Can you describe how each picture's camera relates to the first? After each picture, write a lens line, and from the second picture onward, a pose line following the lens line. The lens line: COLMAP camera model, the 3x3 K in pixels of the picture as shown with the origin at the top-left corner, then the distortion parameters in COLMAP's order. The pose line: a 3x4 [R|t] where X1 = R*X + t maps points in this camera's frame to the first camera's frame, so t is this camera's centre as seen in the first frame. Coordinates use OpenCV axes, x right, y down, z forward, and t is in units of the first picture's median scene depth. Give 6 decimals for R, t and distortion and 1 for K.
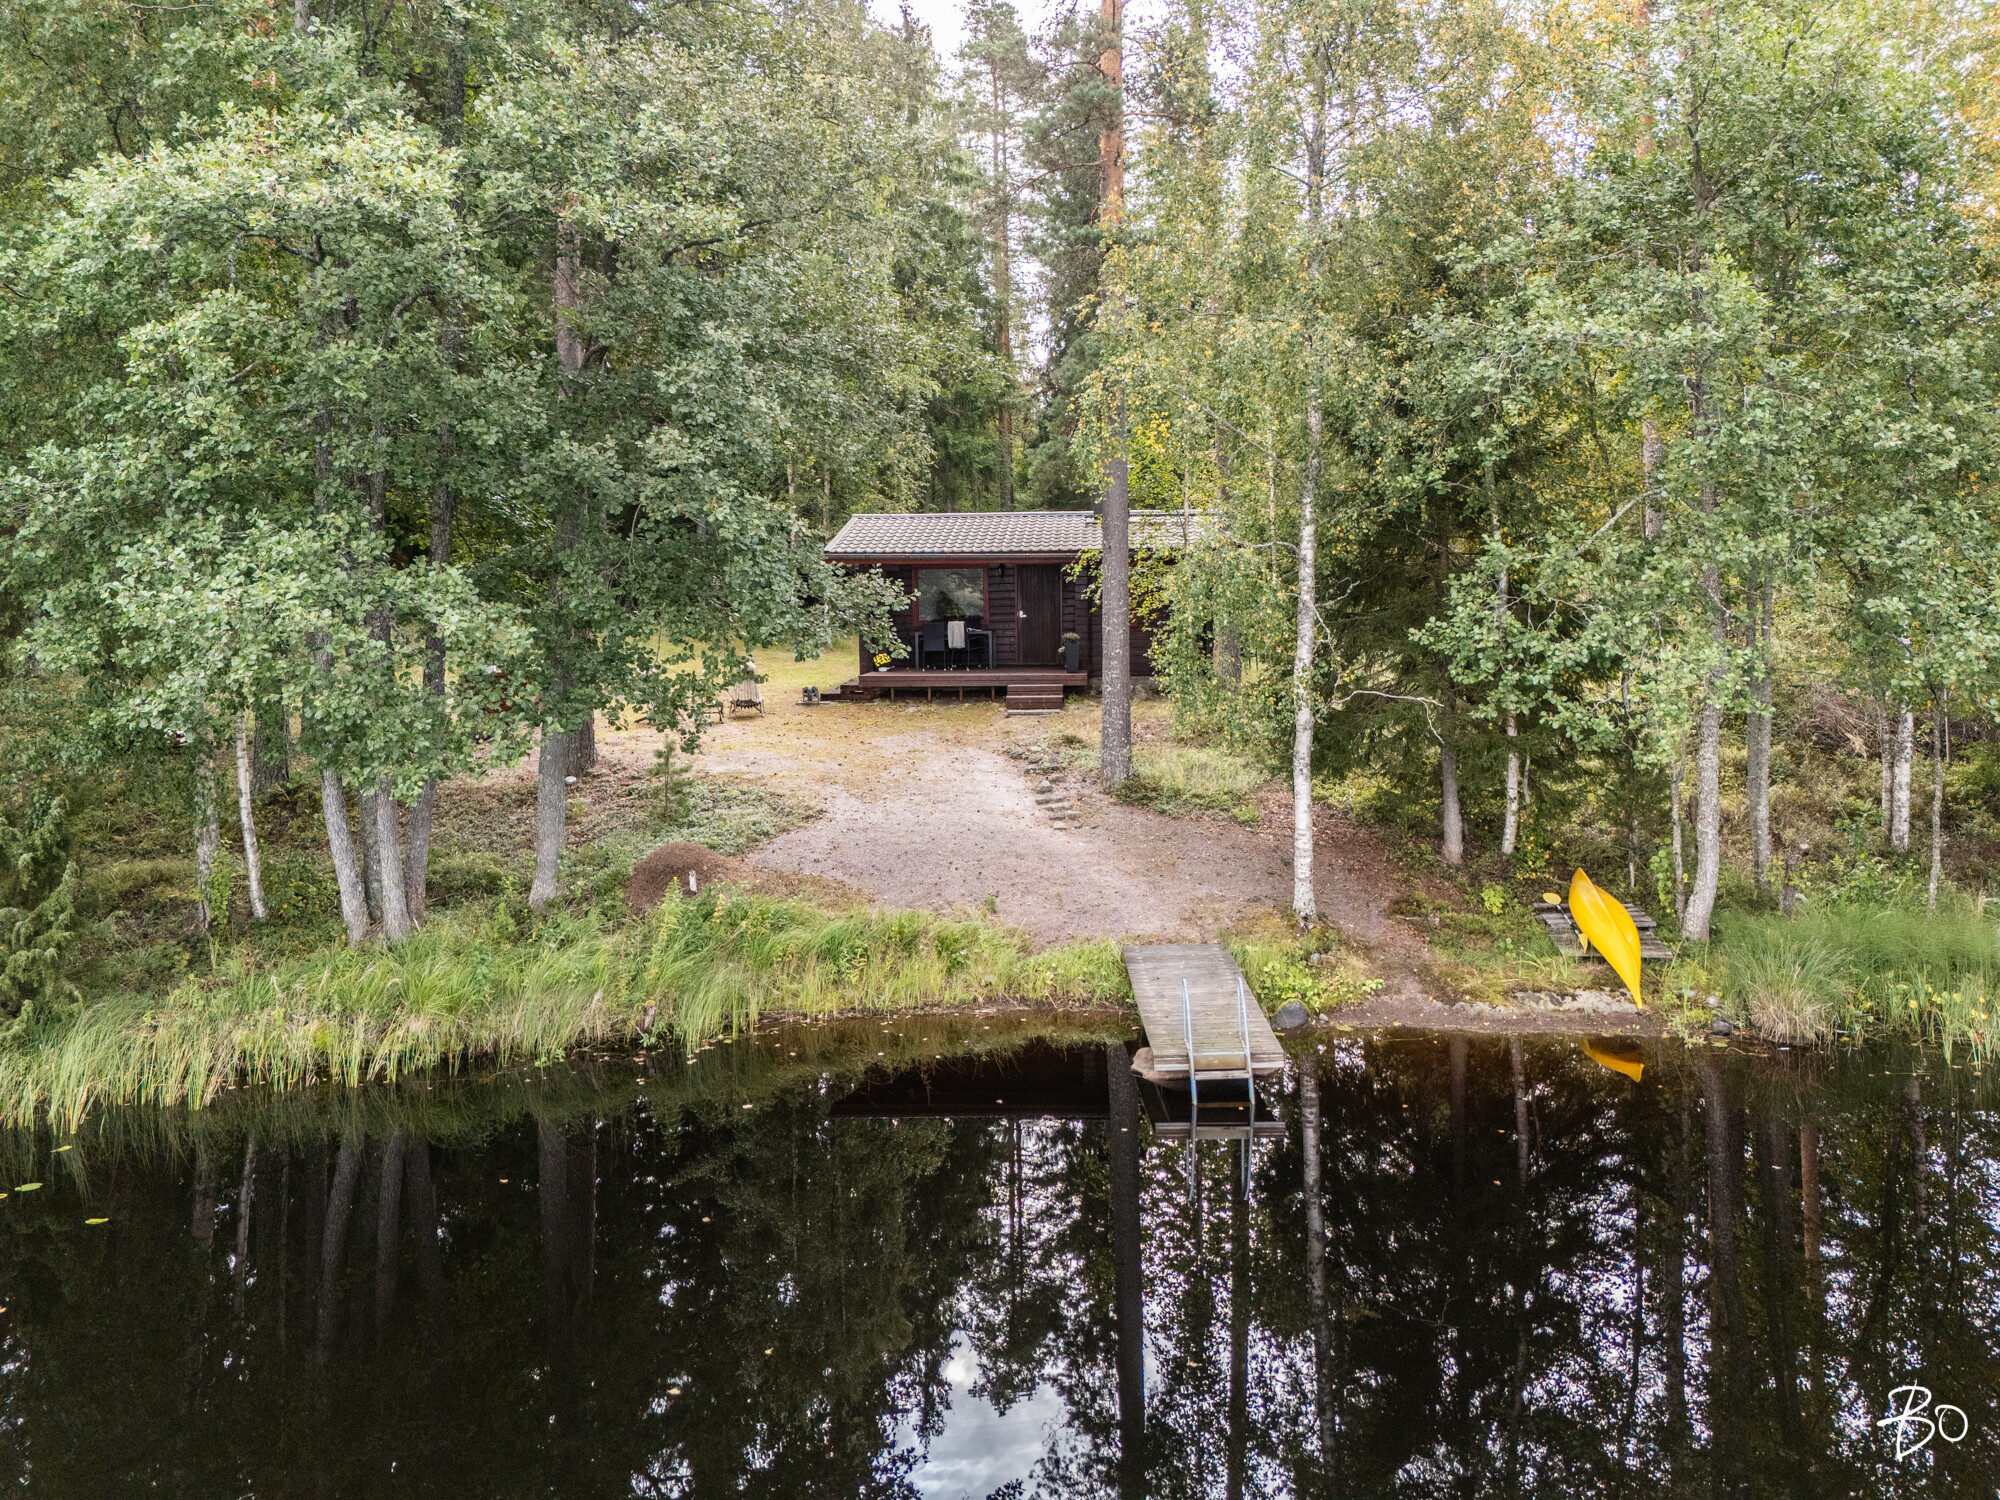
lens RADIAL K [[1185.4, 0, 1052.8], [0, 1185.4, 750.2], [0, 0, 1]] dist [0.025813, 0.000598]
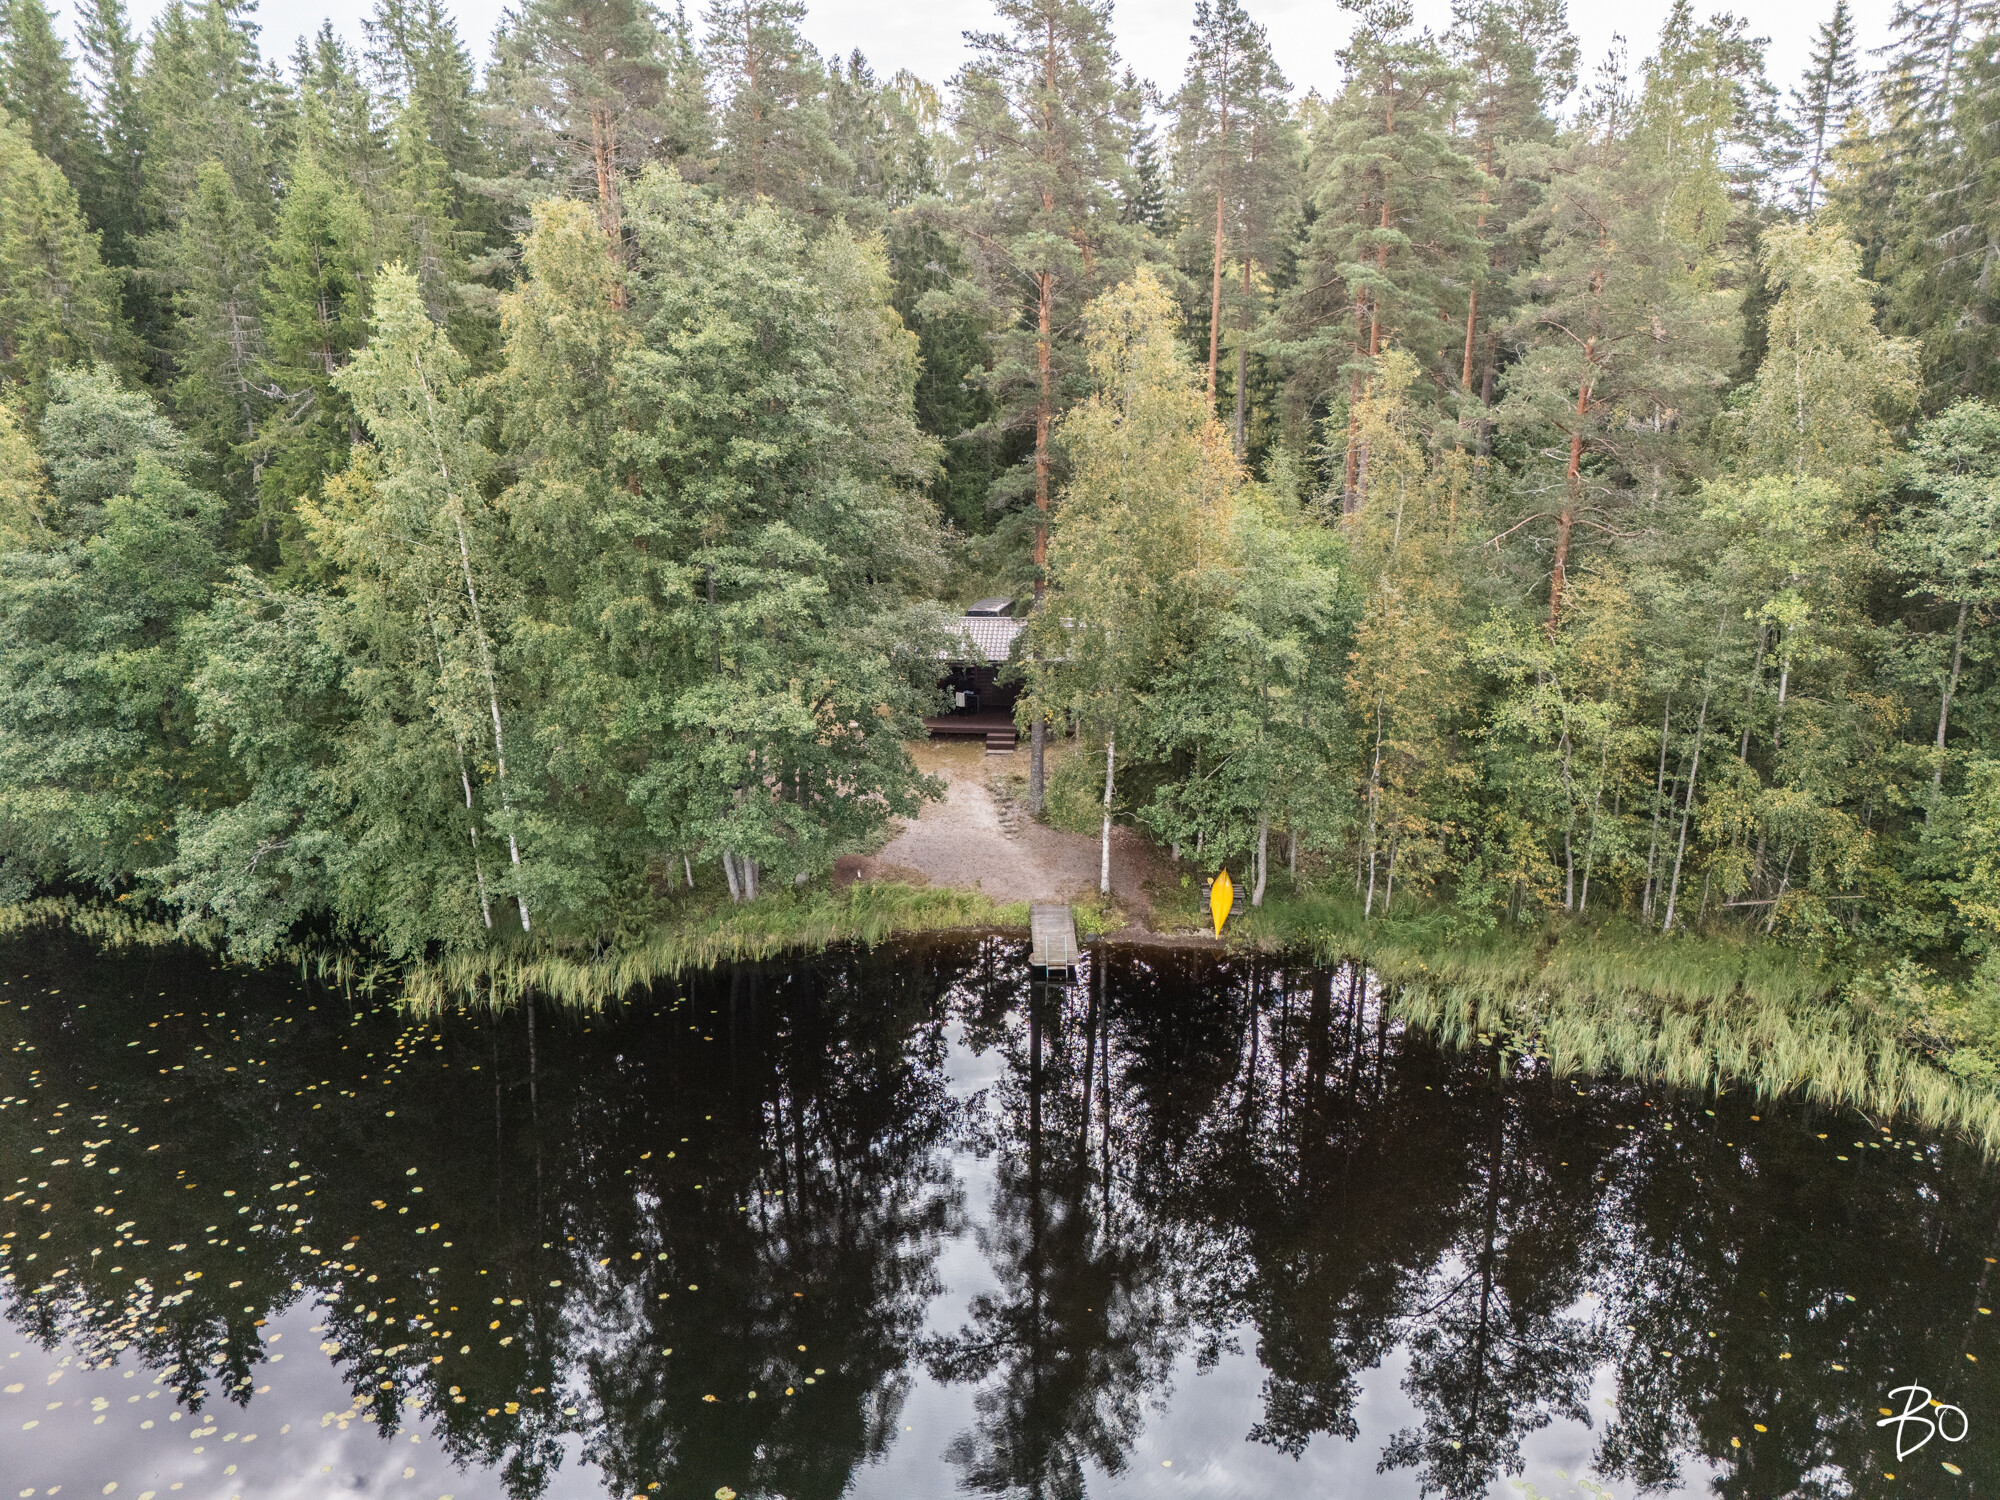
lens RADIAL K [[1185.4, 0, 1052.8], [0, 1185.4, 750.2], [0, 0, 1]] dist [0.025813, 0.000598]
pose [[0.999460, 0.024813, 0.021522, 0.034005], [-0.029577, 0.964845, 0.261148, -0.649467], [-0.014285, -0.261644, 0.965059, -1.088513]]
